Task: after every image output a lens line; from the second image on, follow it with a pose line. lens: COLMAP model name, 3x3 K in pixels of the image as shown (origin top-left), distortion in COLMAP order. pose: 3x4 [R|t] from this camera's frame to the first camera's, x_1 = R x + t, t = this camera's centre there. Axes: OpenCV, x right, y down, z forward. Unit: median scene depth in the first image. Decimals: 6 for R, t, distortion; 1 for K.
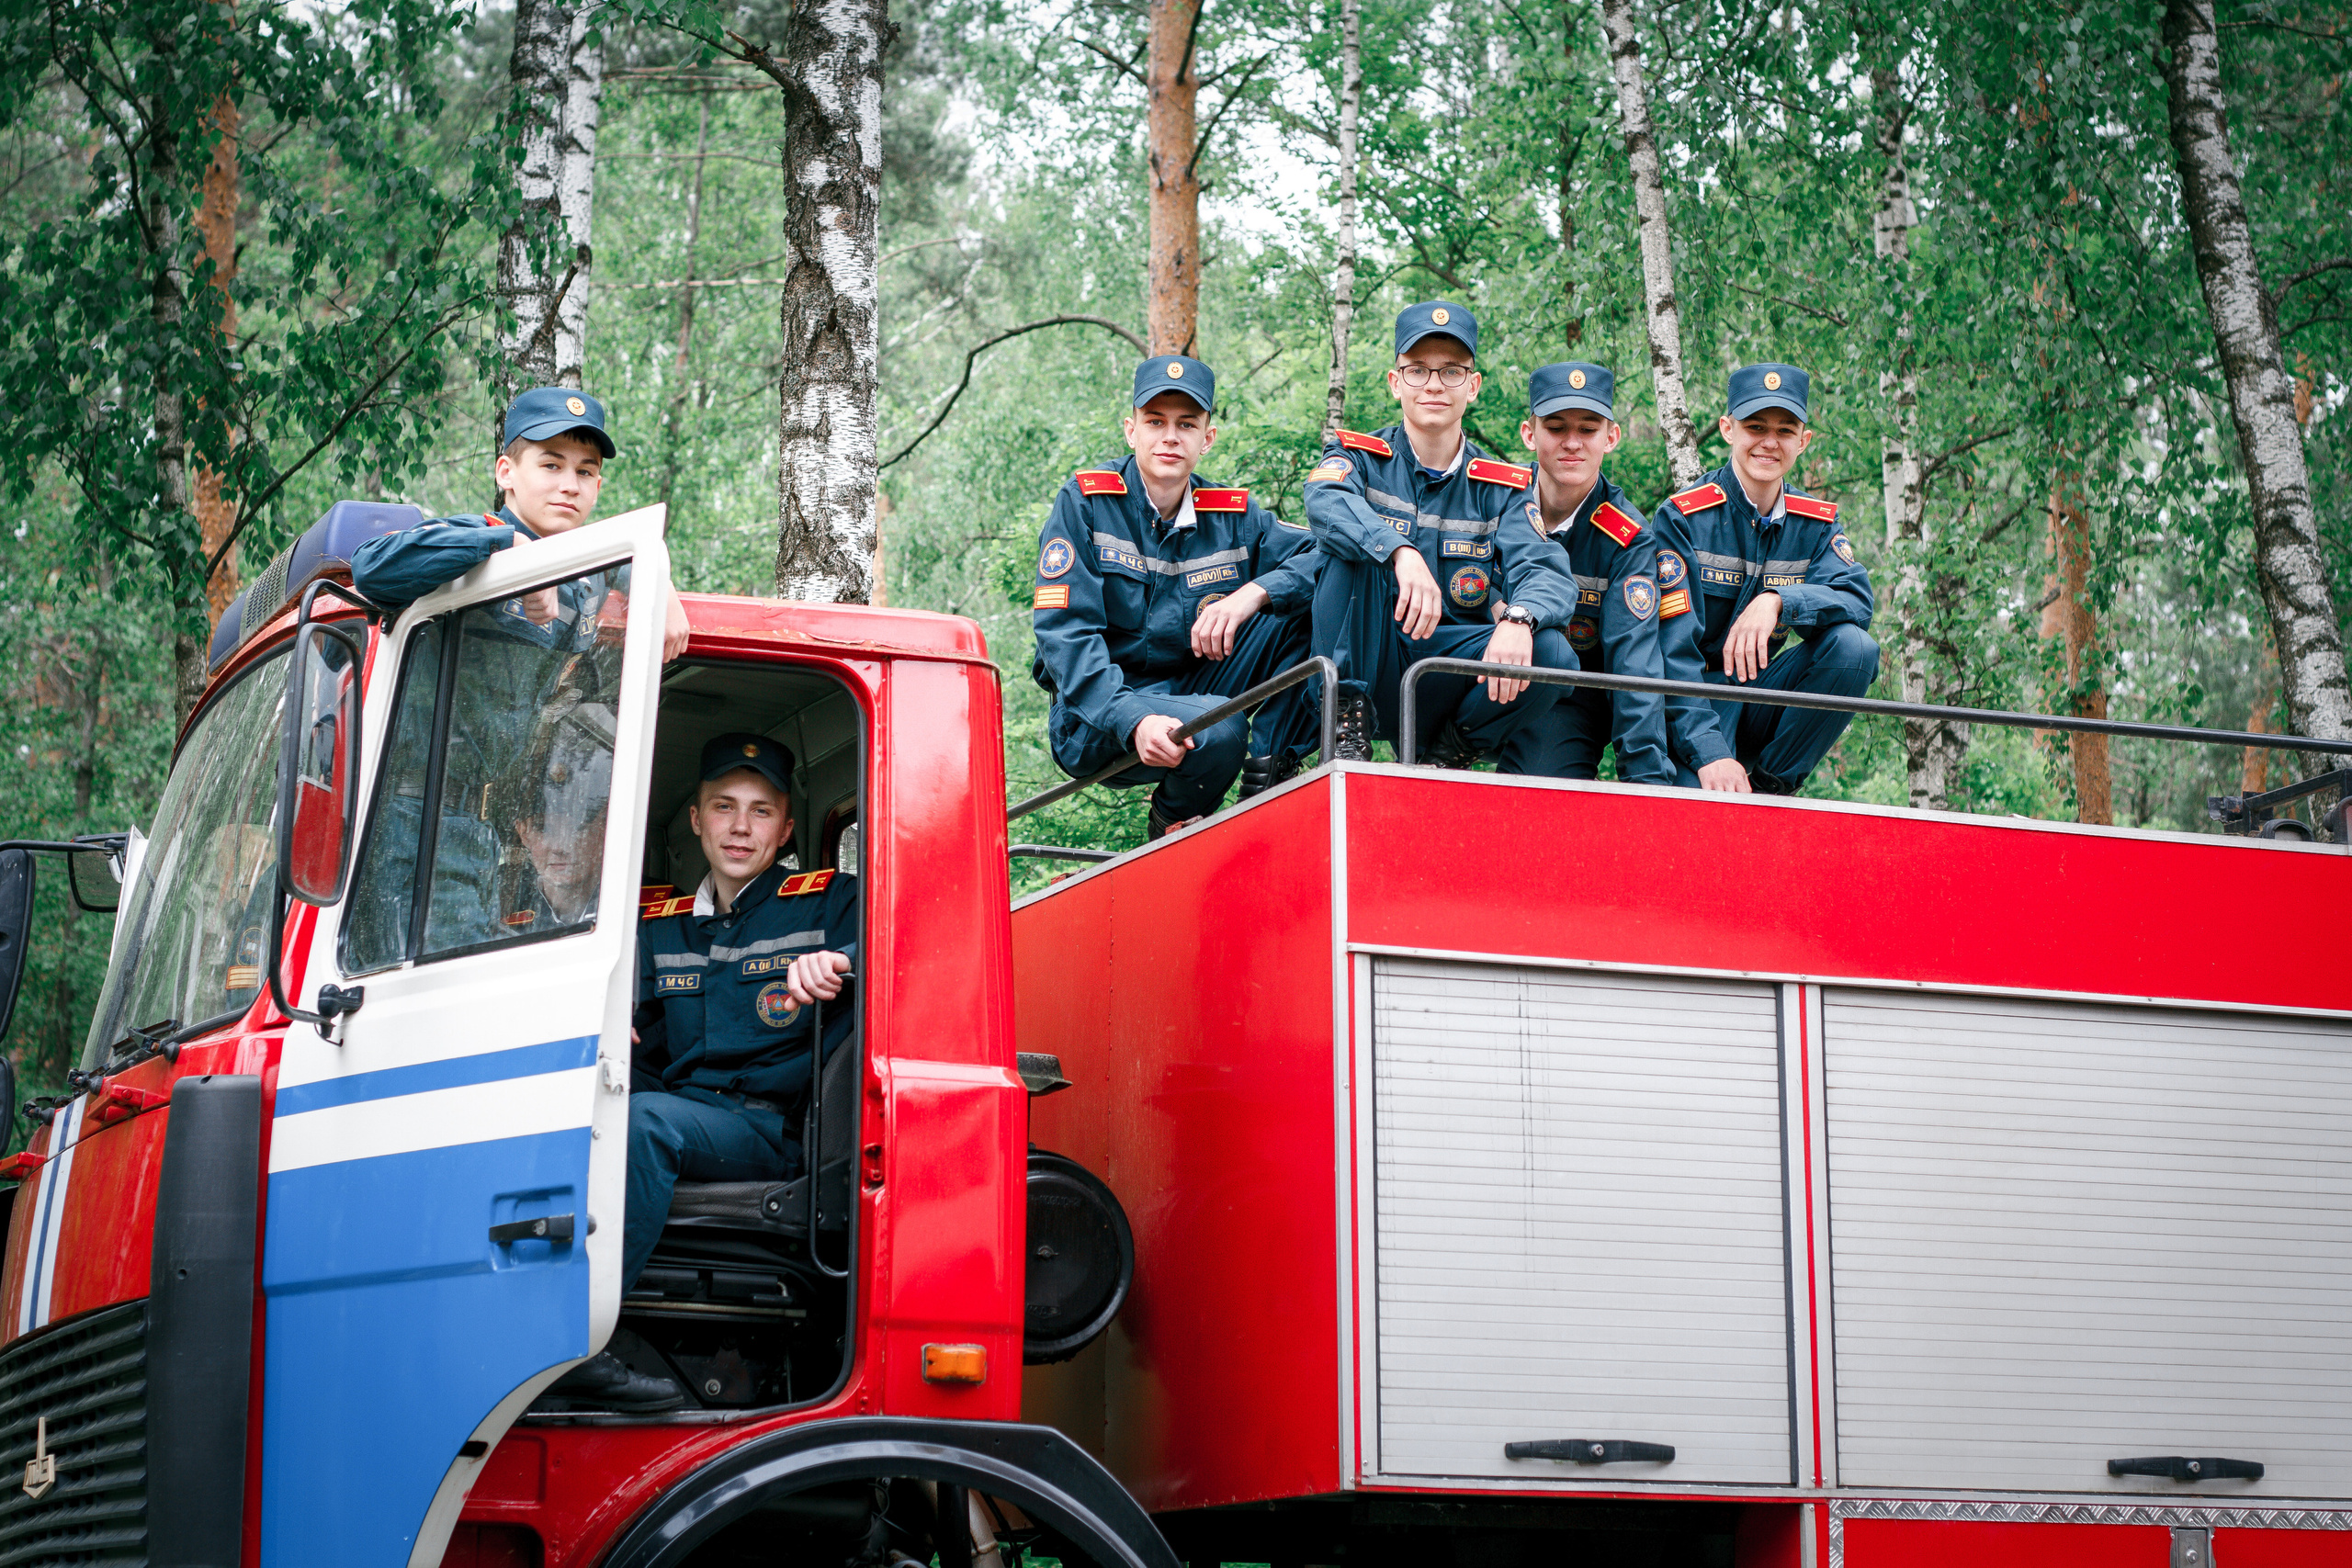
lens RADIAL K [[5487.8, 0, 1176.0], [0, 5487.8, 784.0], [0, 0, 1]] dist [-0.096748, 0.603157]
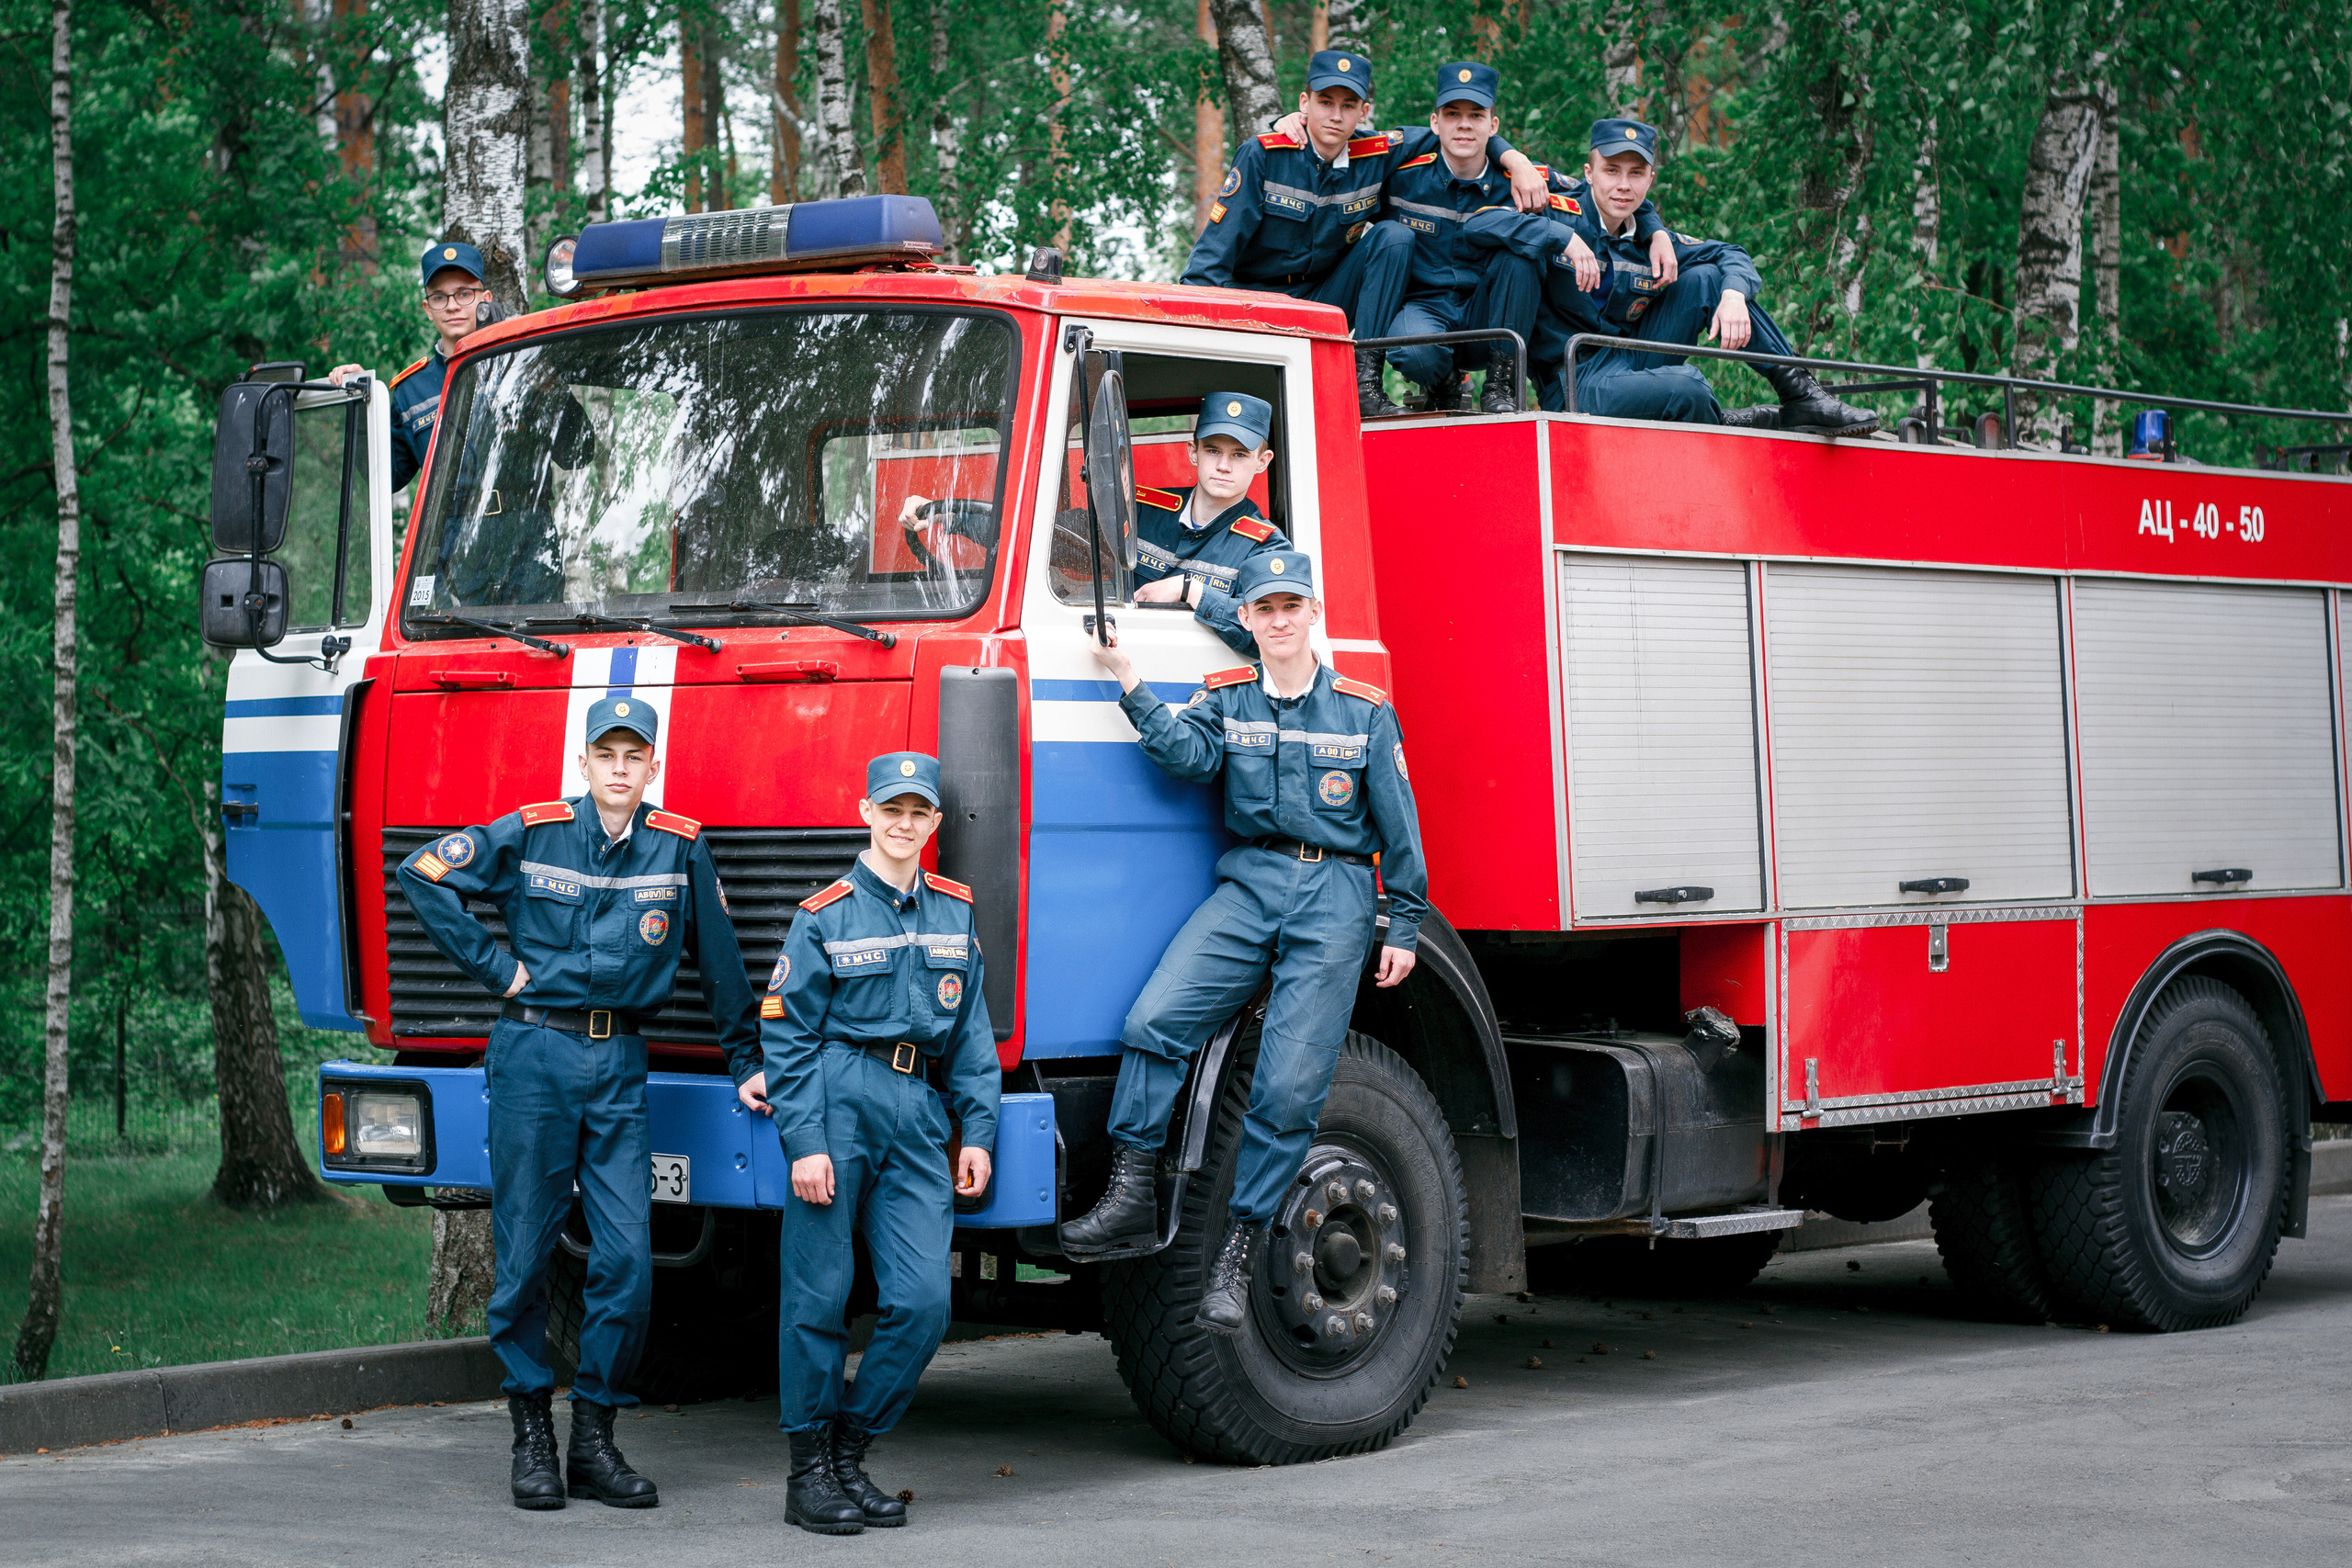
lens RADIAL K [[5483.5, 0, 1176.0], [0, 5483.5, 784.0], [0, 0, 1]] dist [-0.117095, 0.889338]
pose [[0.879157, -0.015009, 0.476295, -0.703295], [-0.070636, 0.984358, 0.161400, -0.126742], [-0.471267, -0.175539, 0.864346, -0.178862]]
